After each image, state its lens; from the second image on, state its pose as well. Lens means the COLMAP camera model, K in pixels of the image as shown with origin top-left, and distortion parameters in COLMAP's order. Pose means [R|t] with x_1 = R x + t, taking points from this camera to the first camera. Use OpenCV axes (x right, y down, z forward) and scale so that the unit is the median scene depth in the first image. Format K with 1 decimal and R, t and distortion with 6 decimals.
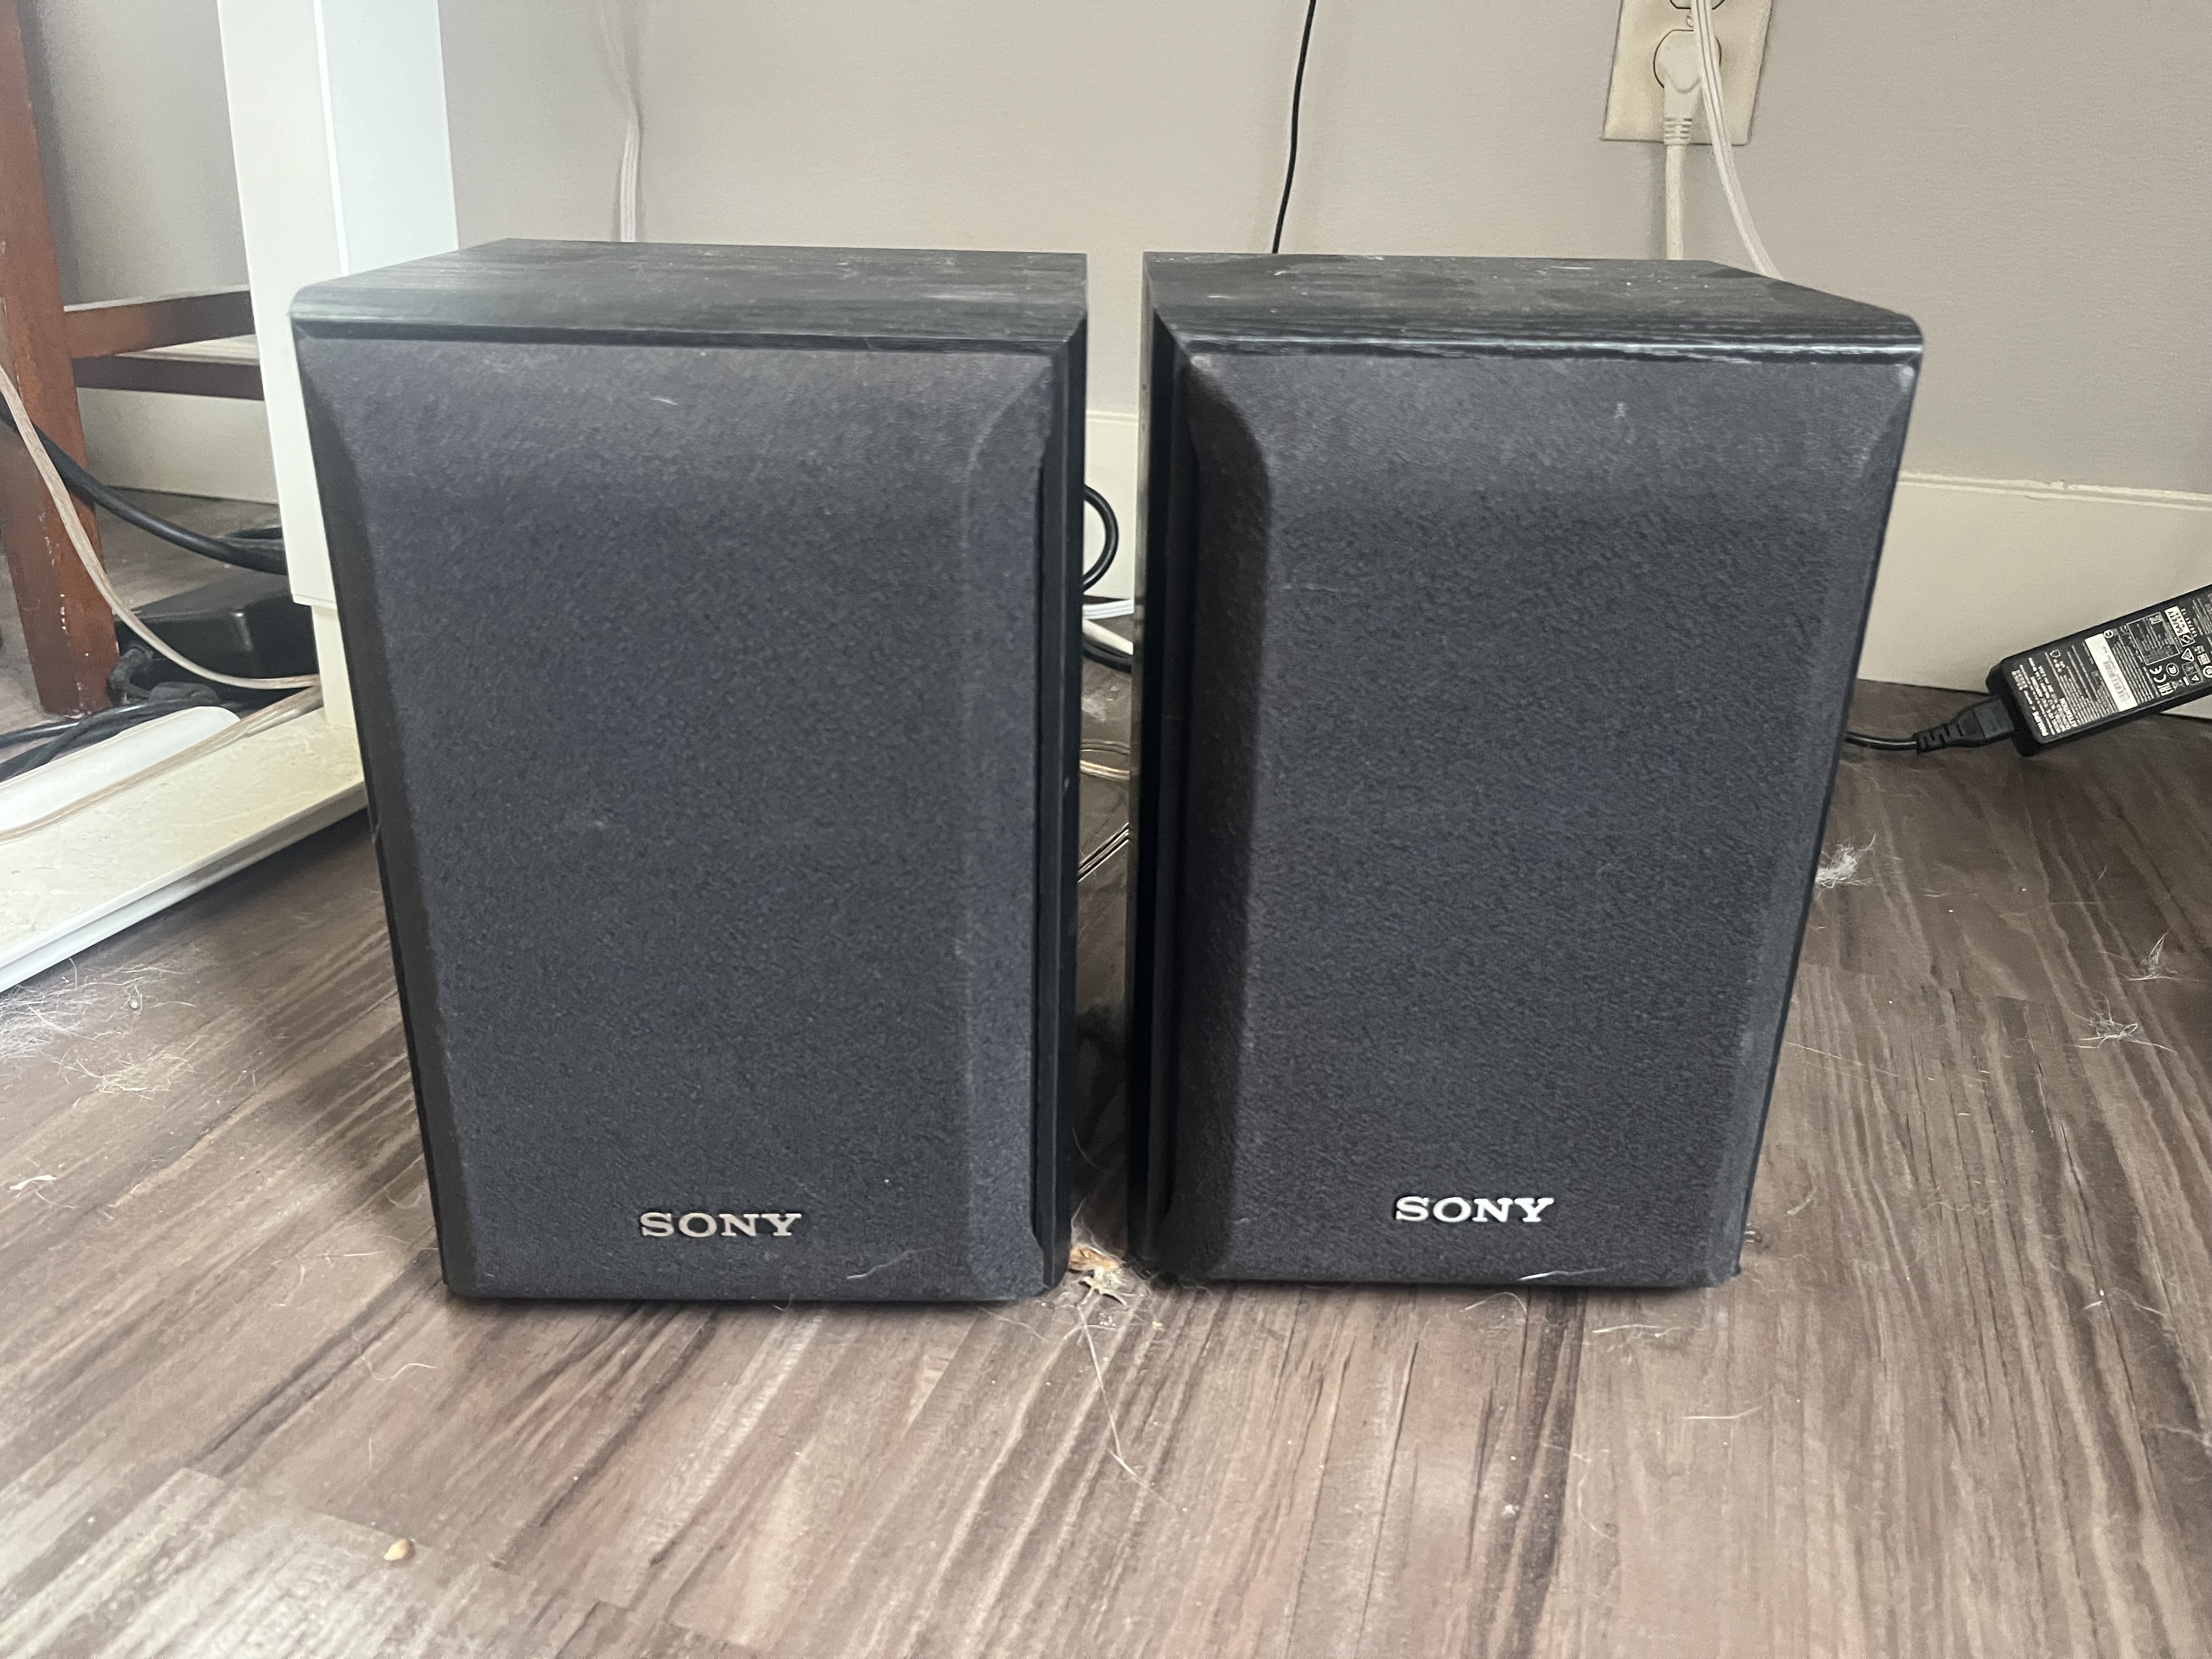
lens RADIAL K [[1694.6, 0, 1096.0], [0, 1694.6, 823.4], [0, 0, 1]] dist [0.026983, -0.043588]
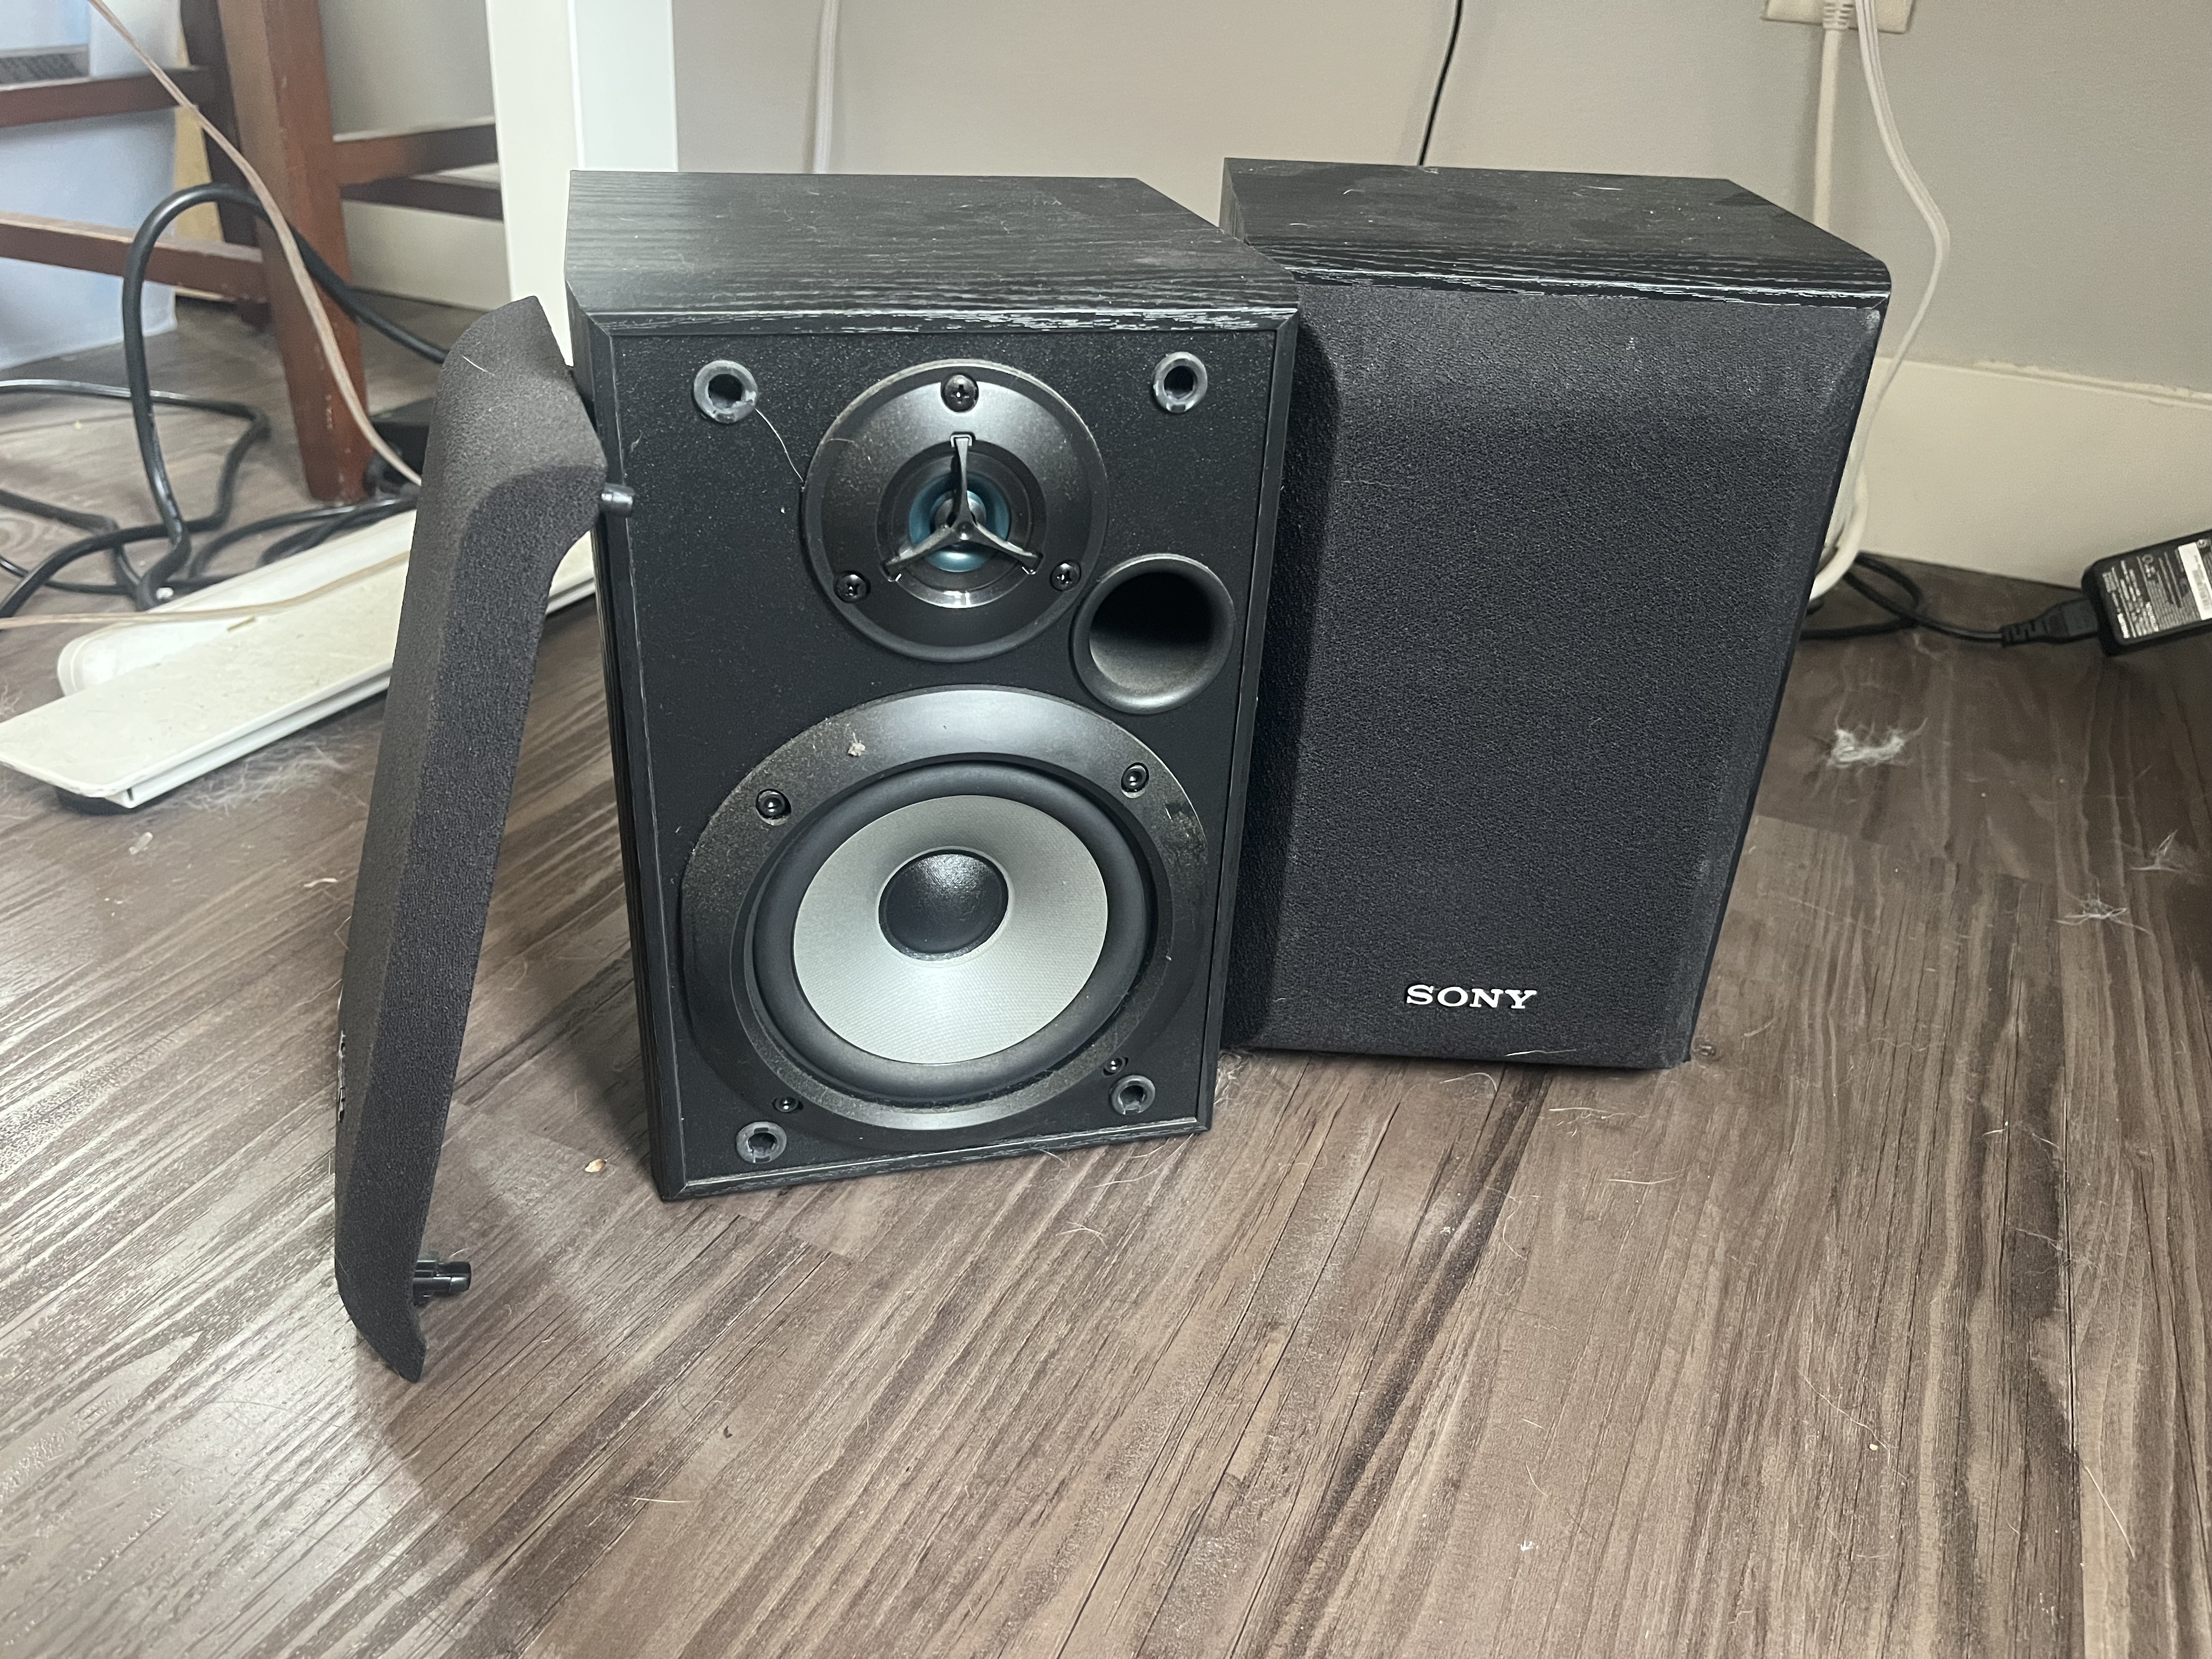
lens RADIAL K [[1694.6, 0, 1102.0], [0, 1694.6, 824.5], [0, 0, 1]] dist [0.026983, -0.043588]
pose [[0.993042, 0.079098, -0.087245, 0.066338], [-0.069734, 0.991961, 0.105599, -0.008014], [0.094897, -0.098780, 0.990574, -0.210938]]
